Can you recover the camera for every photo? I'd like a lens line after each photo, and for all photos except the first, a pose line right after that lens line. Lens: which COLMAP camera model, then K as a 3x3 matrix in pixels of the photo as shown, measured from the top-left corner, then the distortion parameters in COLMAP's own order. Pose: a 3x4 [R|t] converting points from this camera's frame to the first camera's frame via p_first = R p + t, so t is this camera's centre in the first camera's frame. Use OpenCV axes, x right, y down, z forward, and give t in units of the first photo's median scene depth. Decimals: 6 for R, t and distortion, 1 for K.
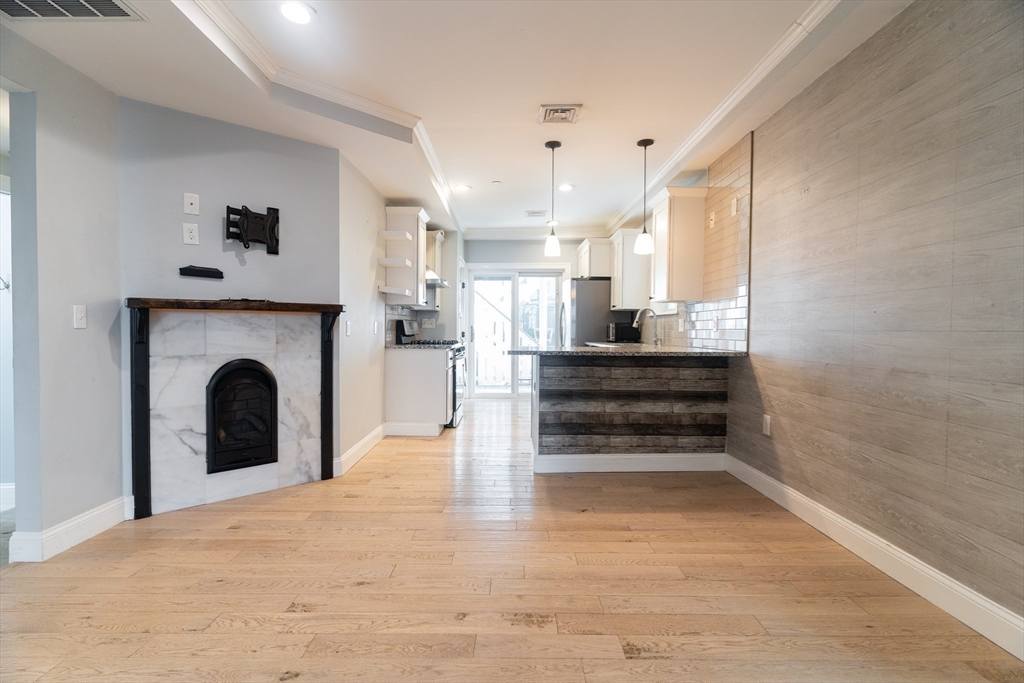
lens RADIAL K [[487.0, 0, 511.4], [0, 487.0, 339.7], [0, 0, 1]] dist [0.001196, 0.000737]
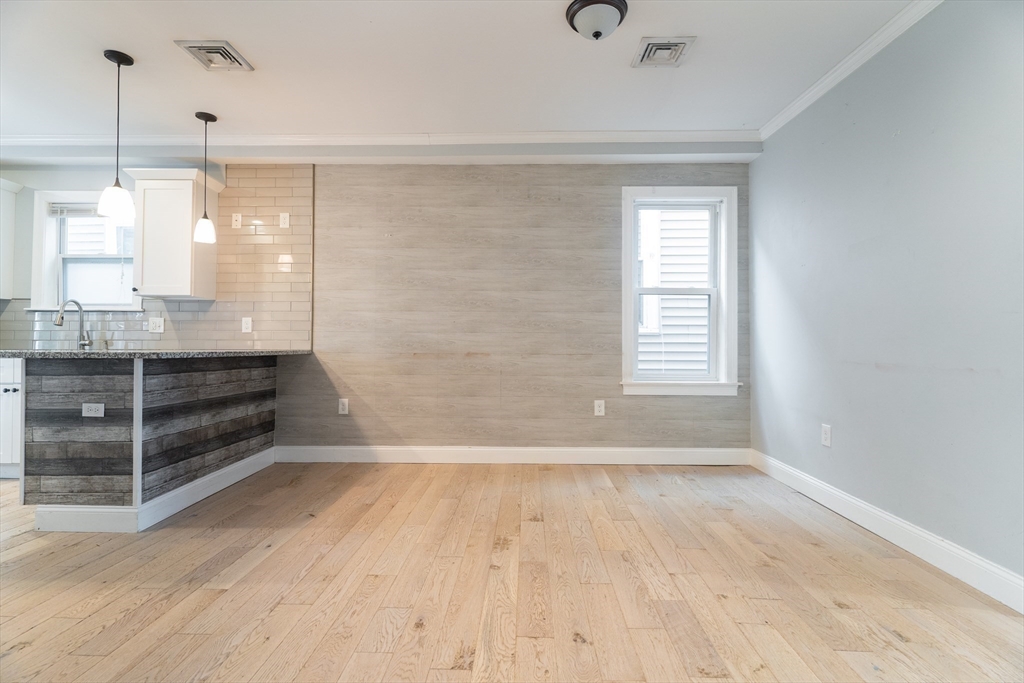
lens RADIAL K [[490.1, 0, 510.3], [0, 490.1, 339.2], [0, 0, 1]] dist [0.002583, -0.000151]
pose [[0.027462, 0.009793, 0.999575, -0.742568], [0.015377, 0.999830, -0.010218, 0.020223], [-0.999505, 0.015651, 0.027307, 0.535219]]
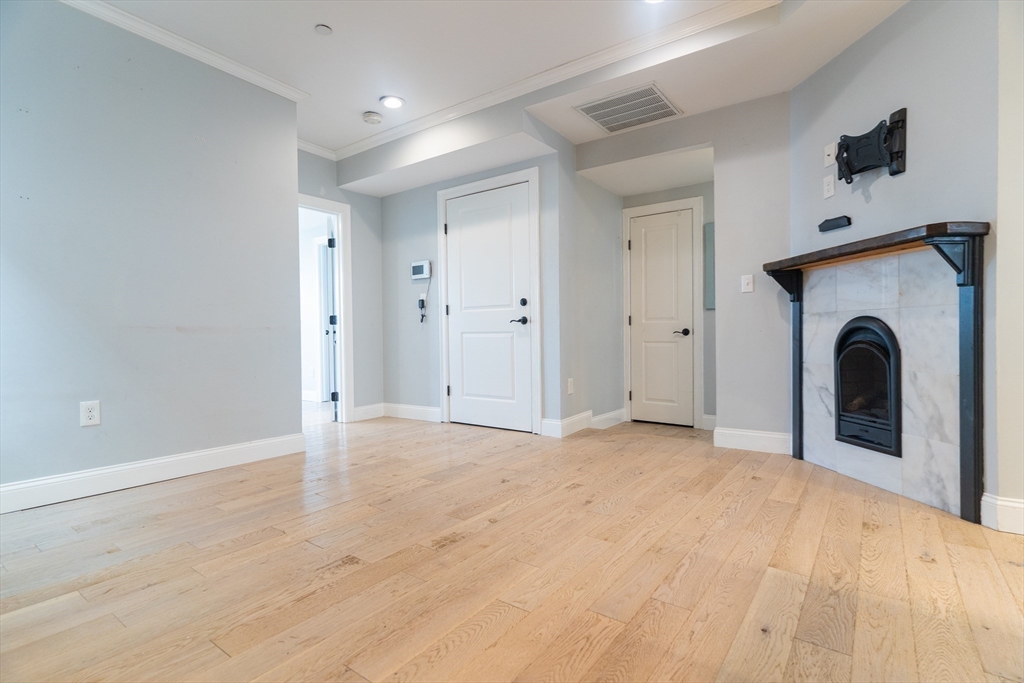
lens RADIAL K [[494.2, 0, 510.2], [0, 494.2, 339.1], [0, 0, 1]] dist [0.001250, 0.000362]
pose [[-0.591251, 0.015773, -0.806333, 0.476015], [-0.003789, 0.999743, 0.022335, 0.061374], [0.806478, 0.016261, -0.591040, 1.002023]]
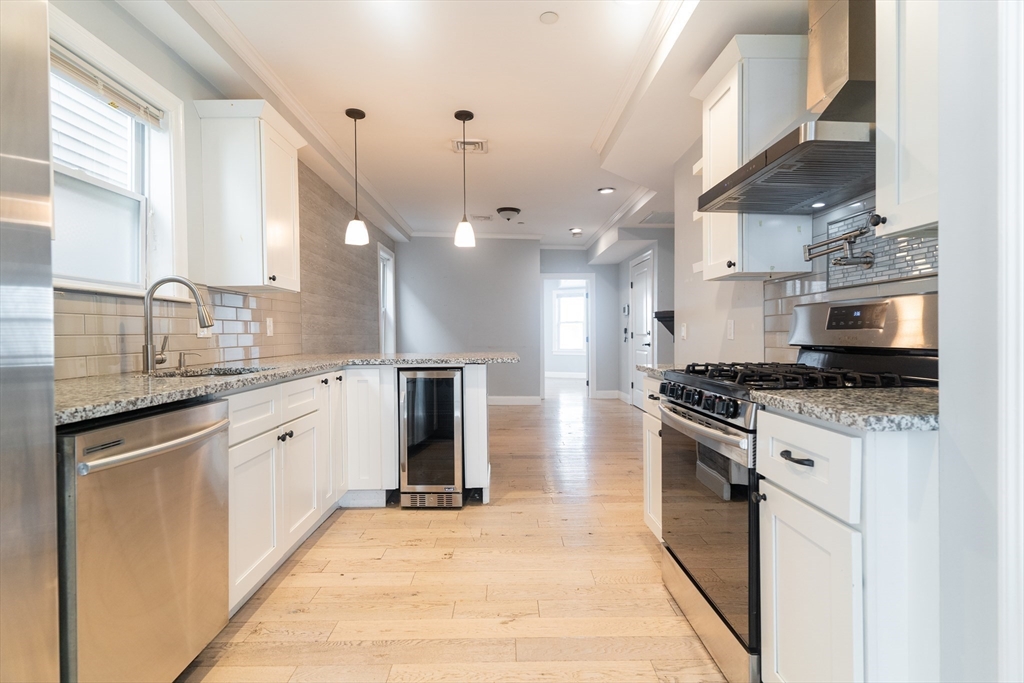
lens RADIAL K [[499.1, 0, 512.0], [0, 499.1, 341.5], [0, 0, 1]] dist [-0.000580, 0.000243]
pose [[-0.999869, 0.003432, -0.015791, 0.021142], [0.002877, 0.999382, 0.035022, -0.045641], [0.015902, 0.034972, -0.999262, 2.349155]]
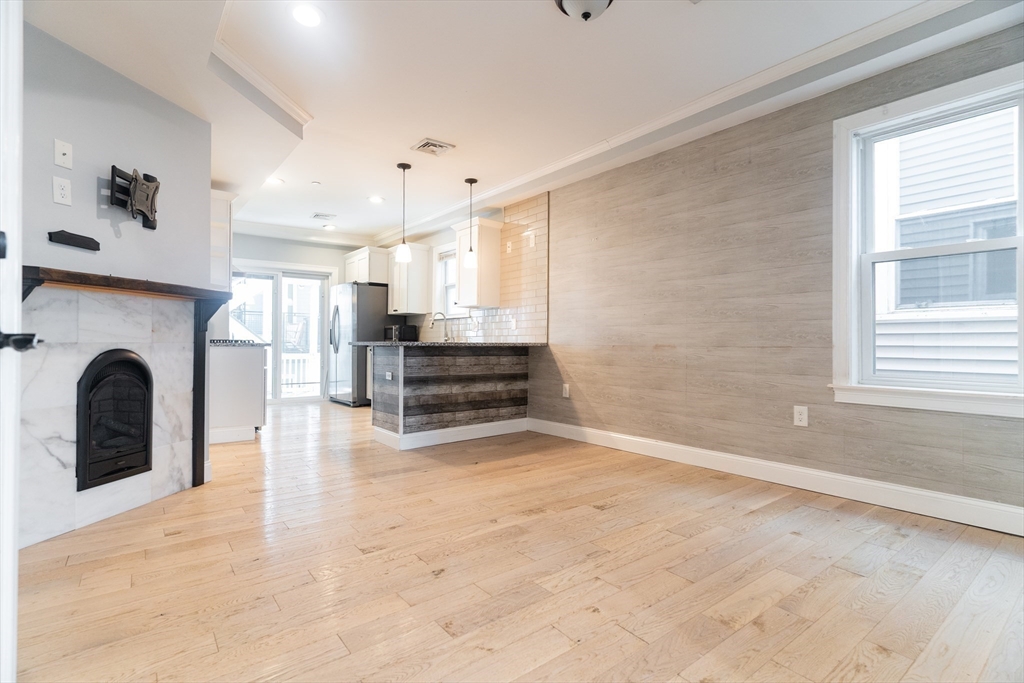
lens RADIAL K [[487.0, 0, 511.4], [0, 487.0, 339.7], [0, 0, 1]] dist [0.001196, 0.000737]
pose [[0.787250, 0.003495, 0.616625, -0.531114], [0.011942, 0.999710, -0.020913, 0.048643], [-0.616519, 0.023827, 0.786980, -0.074276]]
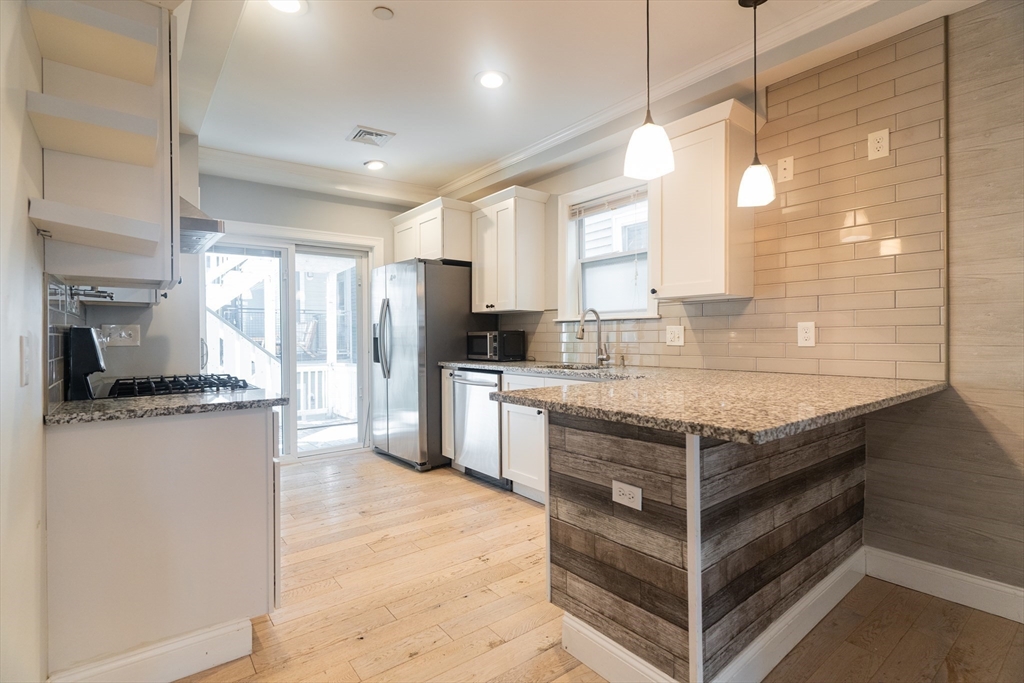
lens RADIAL K [[487.0, 0, 511.4], [0, 487.0, 339.7], [0, 0, 1]] dist [0.001196, 0.000737]
pose [[0.788471, -0.015489, 0.614876, -0.336557], [0.023880, 0.999700, -0.005439, -0.038909], [-0.614608, 0.018972, 0.788605, 0.932770]]
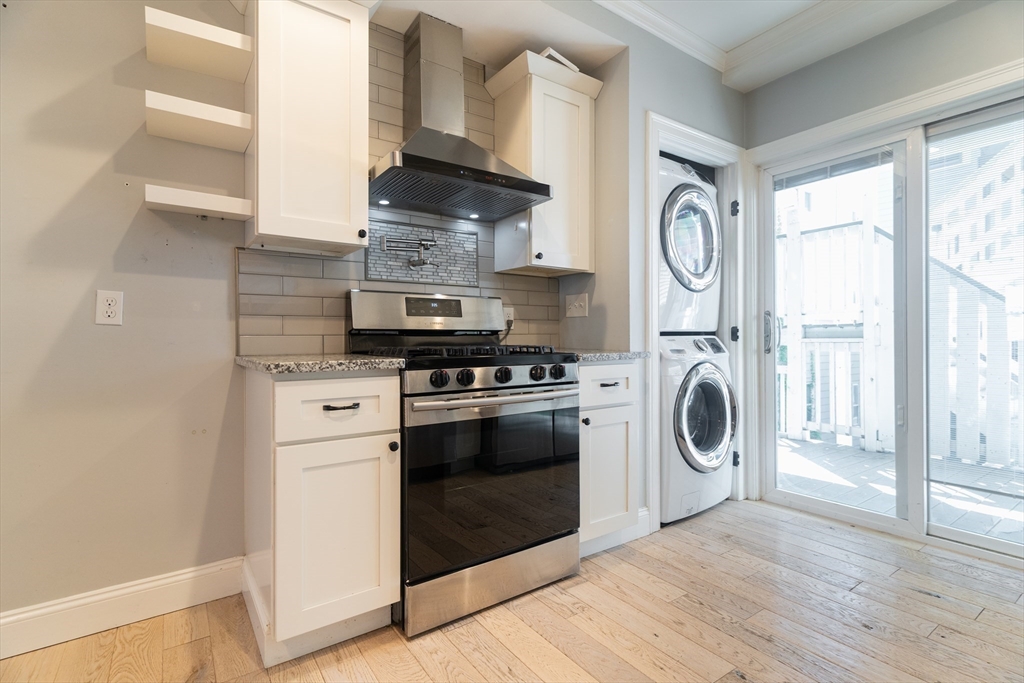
lens RADIAL K [[490.1, 0, 510.3], [0, 490.1, 339.2], [0, 0, 1]] dist [0.002583, -0.000151]
pose [[0.575162, -0.003438, -0.818033, 0.279776], [-0.011492, 0.999859, -0.012282, 0.001615], [0.817959, 0.016465, 0.575041, 1.479520]]
